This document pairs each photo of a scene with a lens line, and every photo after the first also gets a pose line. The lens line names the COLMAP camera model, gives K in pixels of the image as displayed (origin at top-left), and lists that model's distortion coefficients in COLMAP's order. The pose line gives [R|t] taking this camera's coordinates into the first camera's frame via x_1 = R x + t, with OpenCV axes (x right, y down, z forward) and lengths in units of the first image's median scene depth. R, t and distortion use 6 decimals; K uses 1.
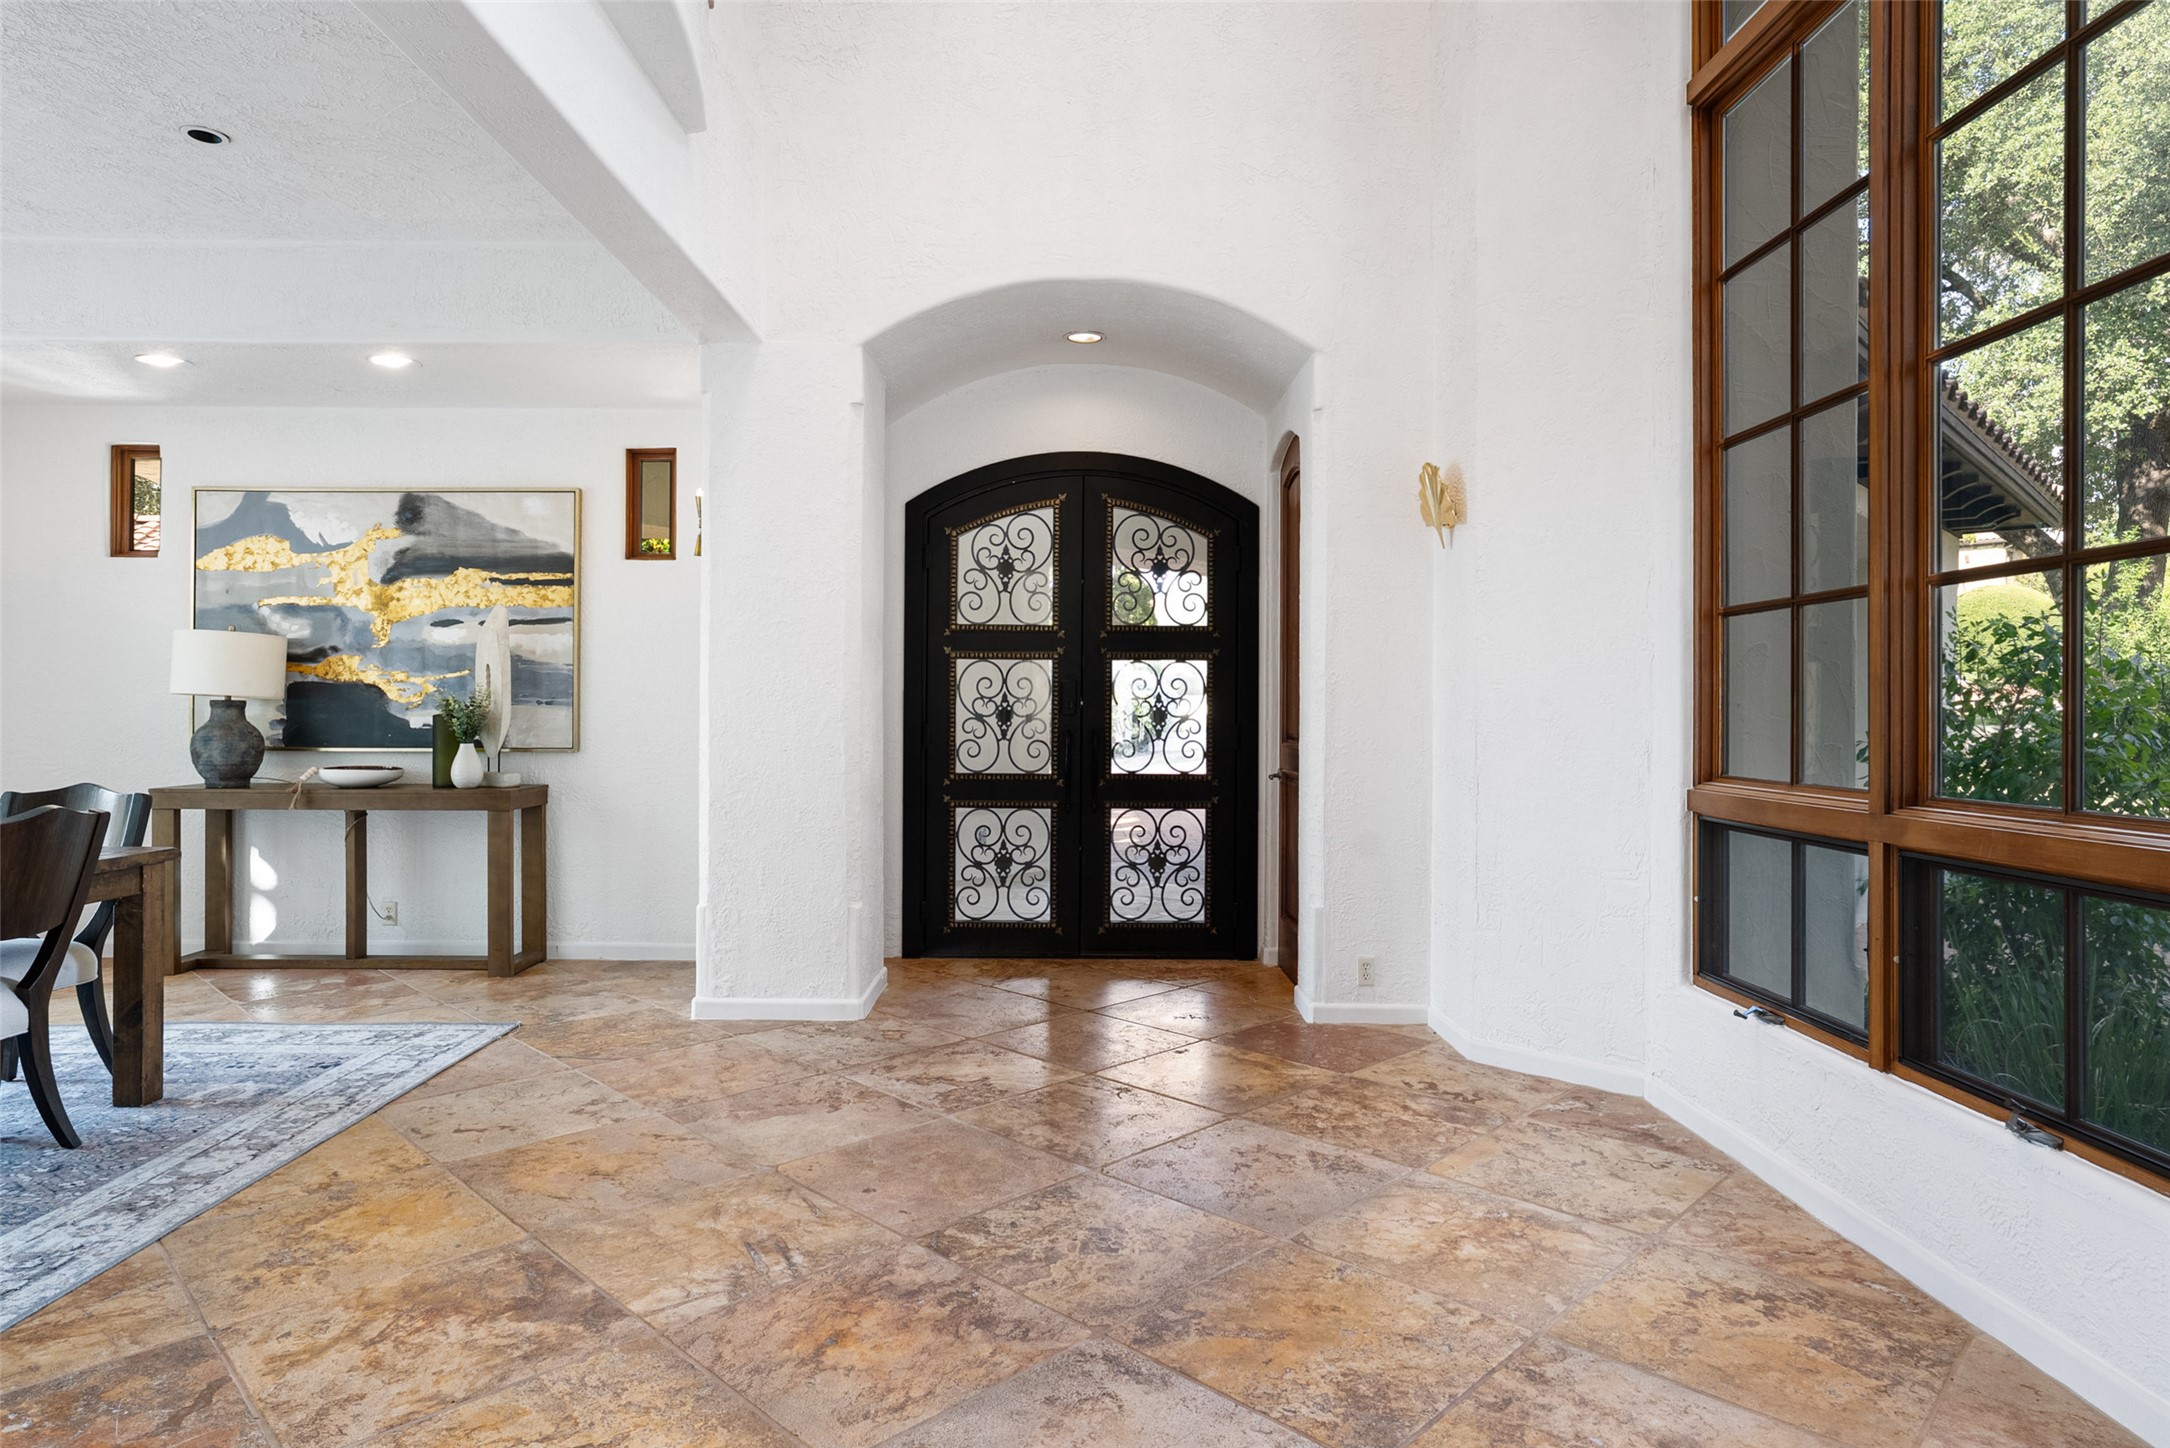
lens RADIAL K [[1218.7, 0, 1094.8], [0, 1218.7, 723.0], [0, 0, 1]] dist [0.001788, 0.001570]
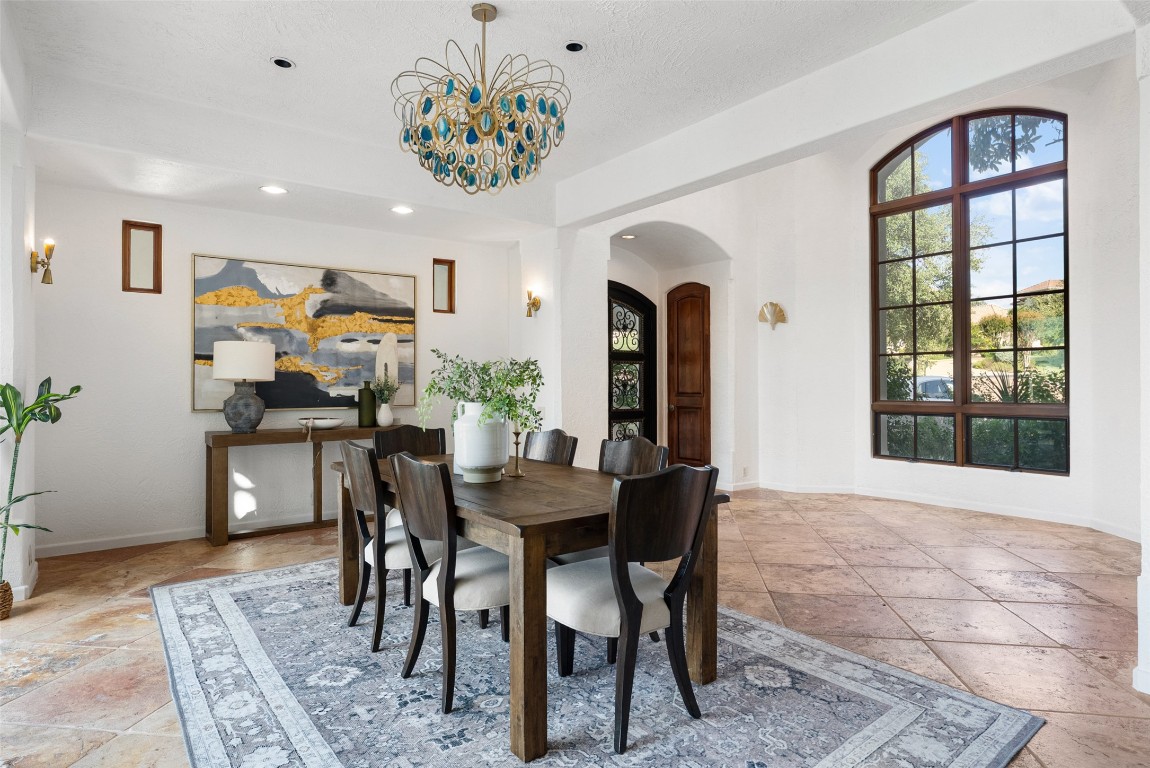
lens RADIAL K [[629.7, 0, 575.0], [0, 629.7, 379.9], [0, 0, 1]] dist [0.002704, -0.000055]
pose [[0.805737, -0.005453, 0.592248, -0.828796], [0.014018, 0.999853, -0.009864, -0.006516], [-0.592107, 0.016250, 0.805696, 0.009610]]
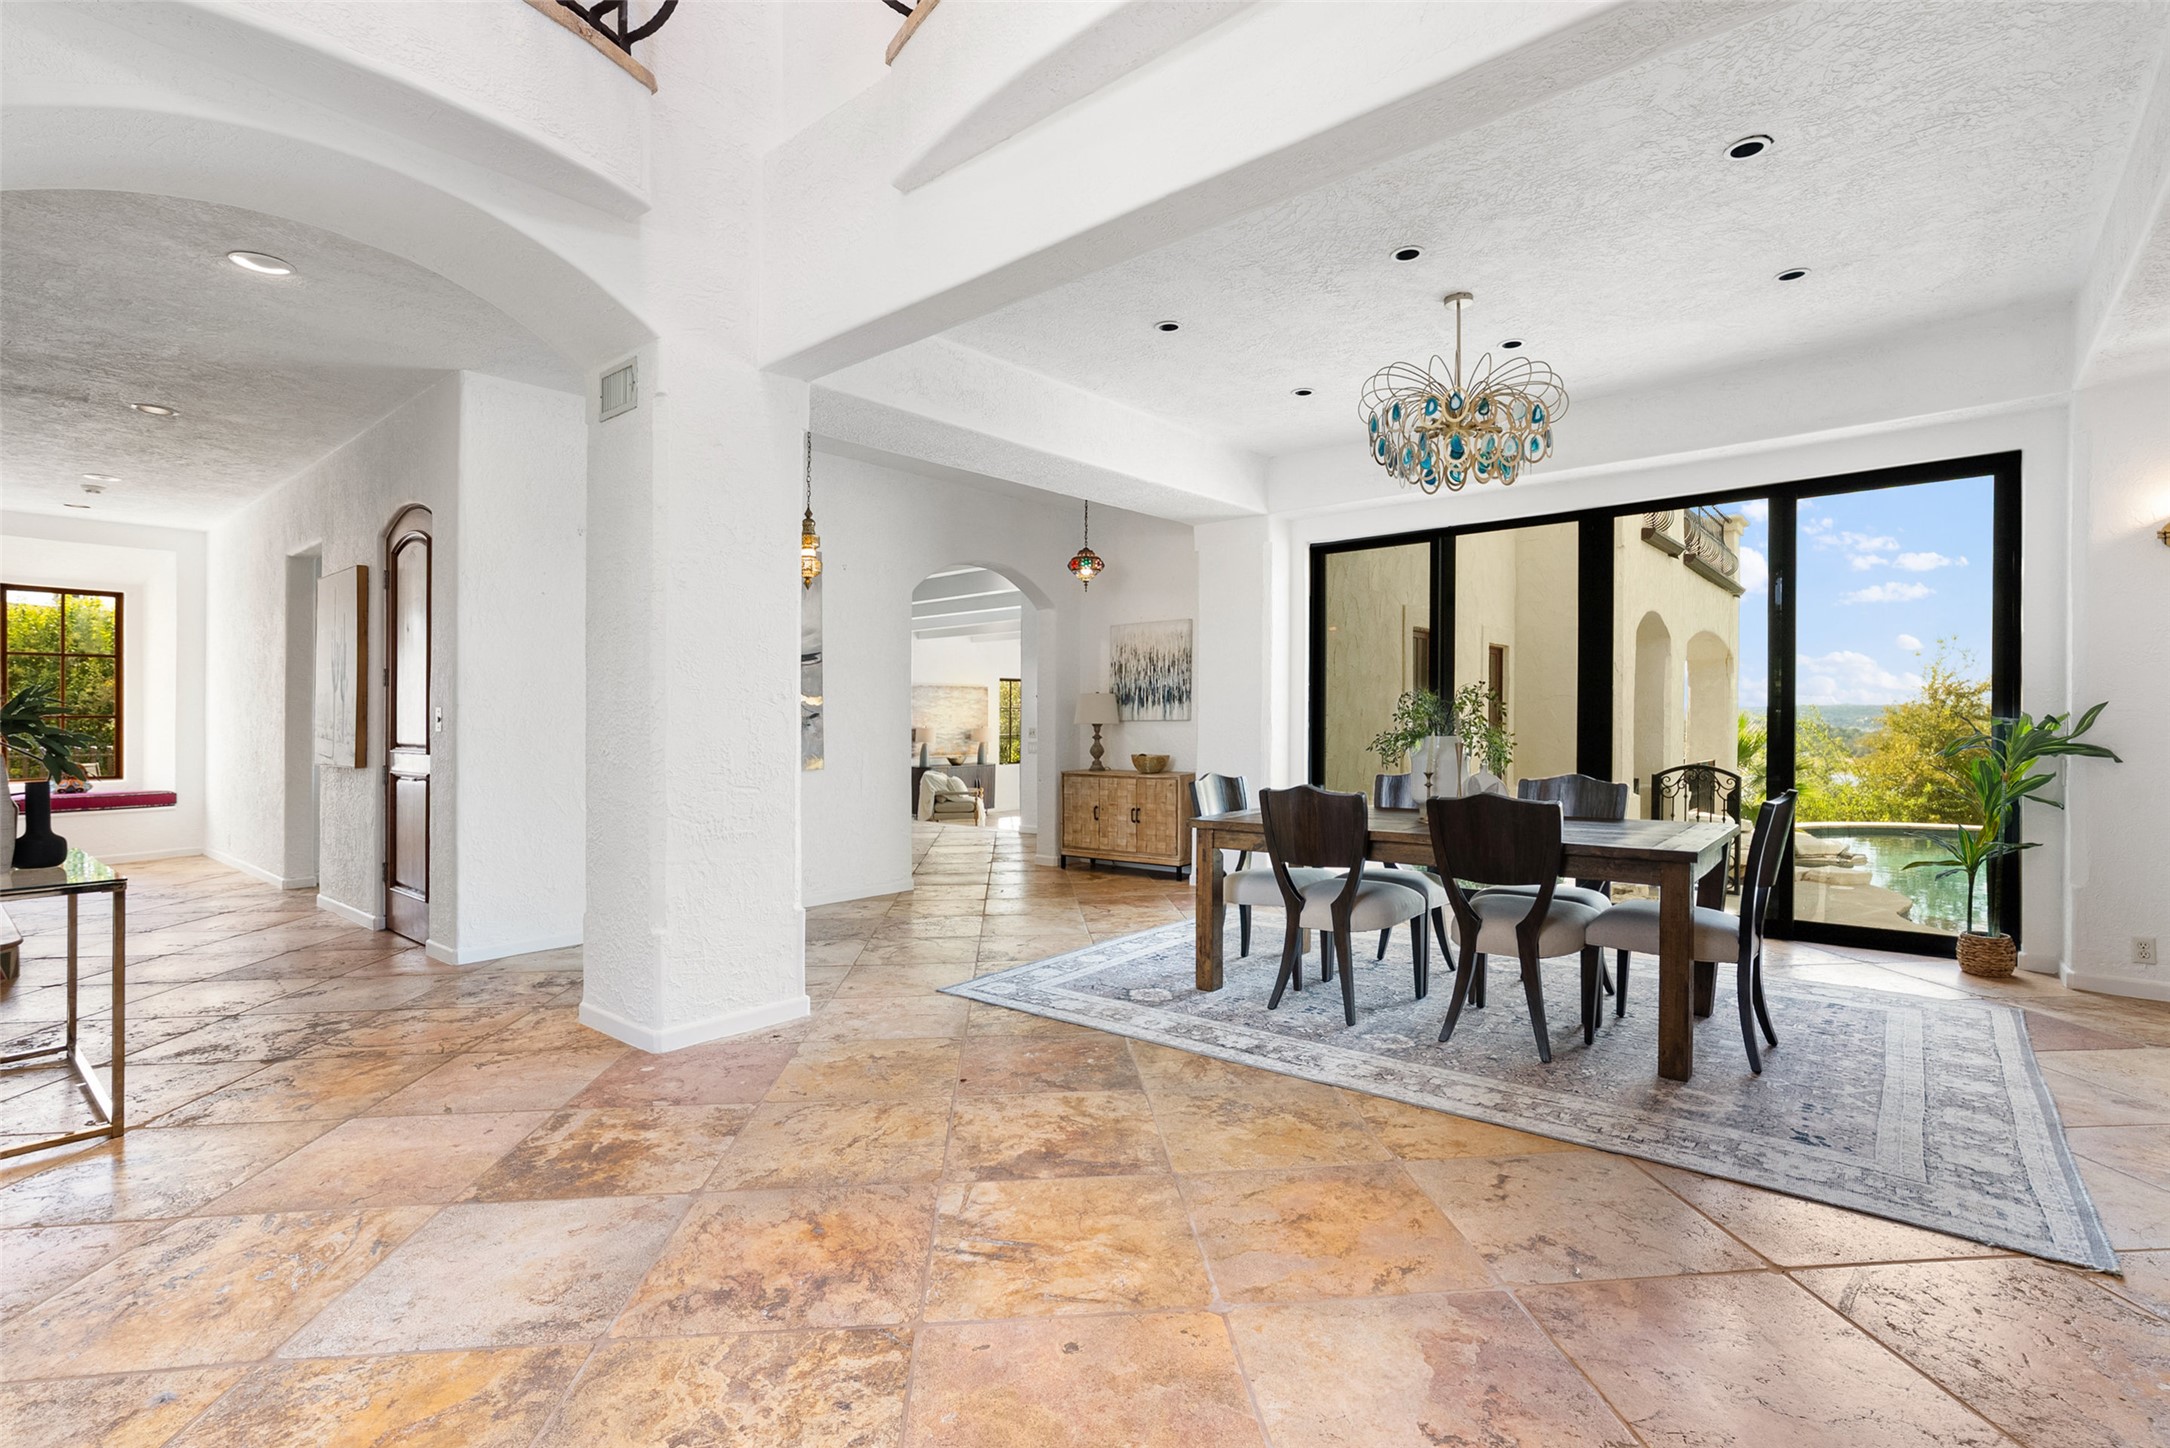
lens RADIAL K [[990.7, 0, 1079.5], [0, 990.7, 723.4], [0, 0, 1]] dist [-0.006133, 0.003008]
pose [[-0.660527, -0.000359, -0.750802, 0.143962], [-0.002420, 0.999996, 0.001651, -0.002219], [0.750798, 0.002907, -0.660525, 0.747141]]
